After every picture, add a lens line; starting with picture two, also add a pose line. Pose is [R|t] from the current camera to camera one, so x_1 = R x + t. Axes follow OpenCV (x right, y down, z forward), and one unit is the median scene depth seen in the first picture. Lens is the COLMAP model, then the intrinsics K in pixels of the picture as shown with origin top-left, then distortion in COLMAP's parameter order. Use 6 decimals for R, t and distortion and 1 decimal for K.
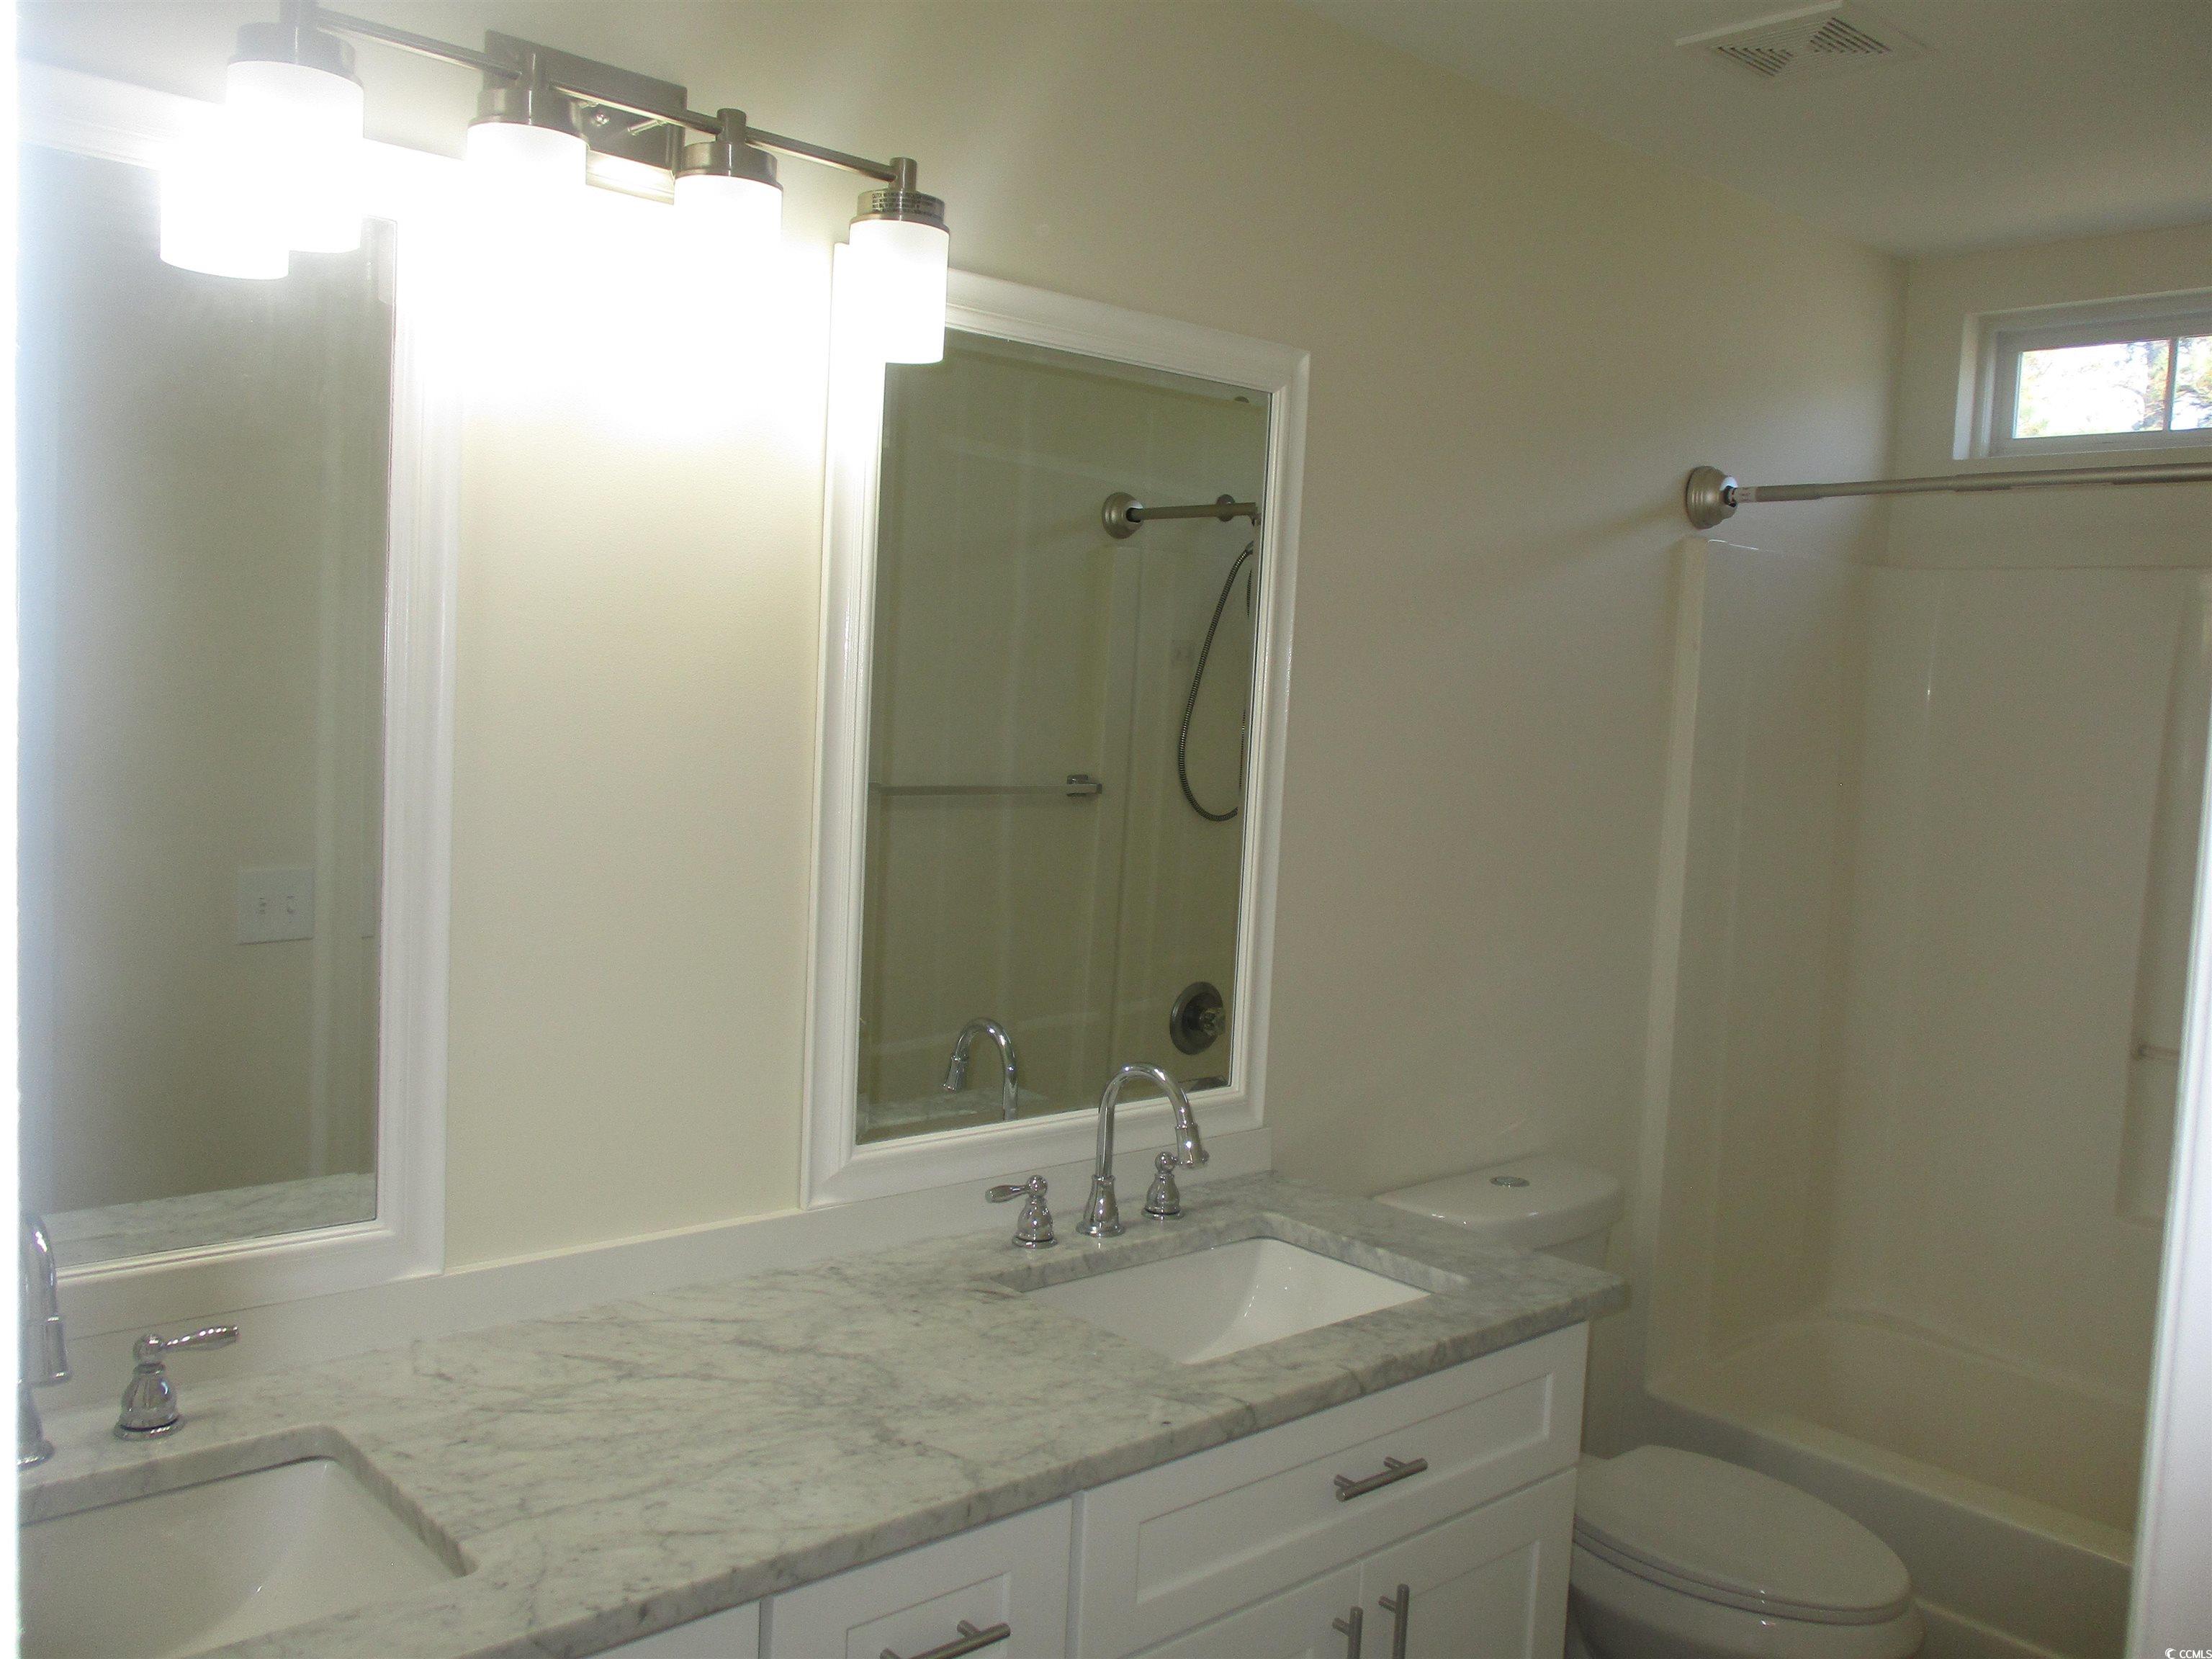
lens RADIAL K [[1857.4, 0, 1101.3], [0, 1857.4, 840.6], [0, 0, 1]] dist [-0.014101, -0.009304]
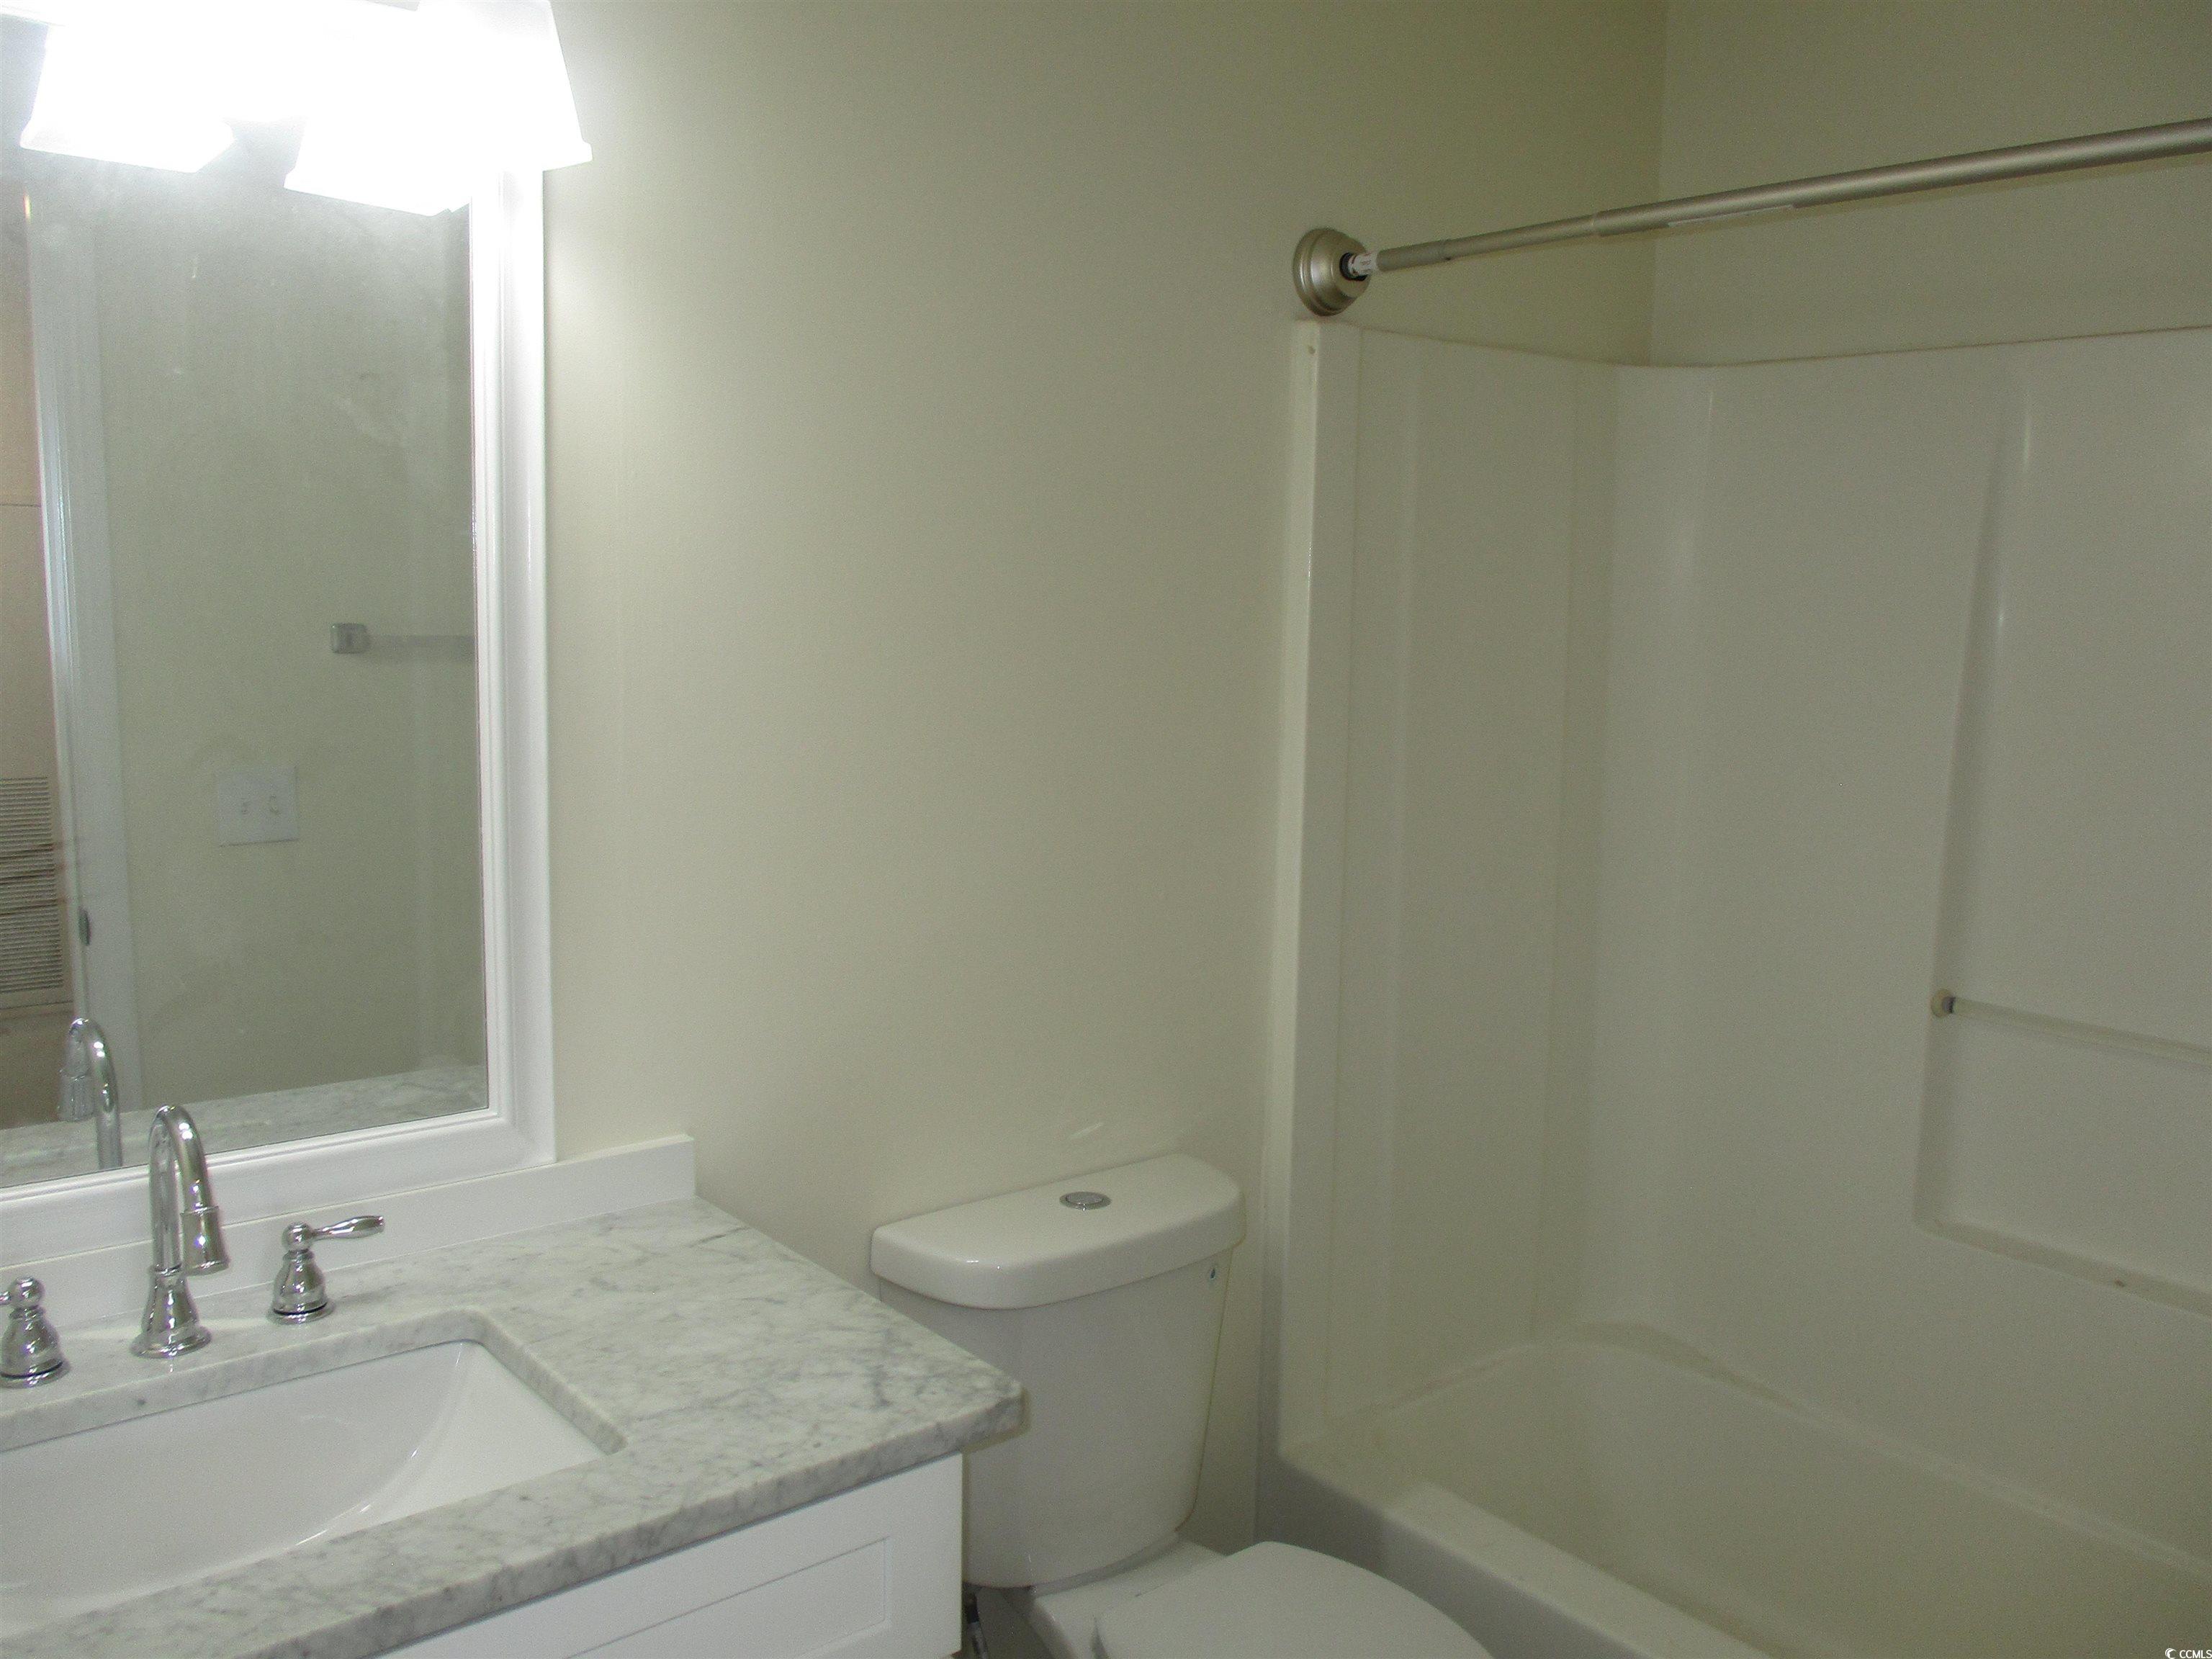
lens RADIAL K [[1881.7, 0, 1106.8], [0, 1881.7, 761.2], [0, 0, 1]] dist [0.027659, -0.000659]
pose [[0.998798, -0.019733, -0.044867, 0.300119], [0.020761, 0.999530, 0.022563, -0.008390], [0.044401, -0.023467, 0.998738, 0.266748]]
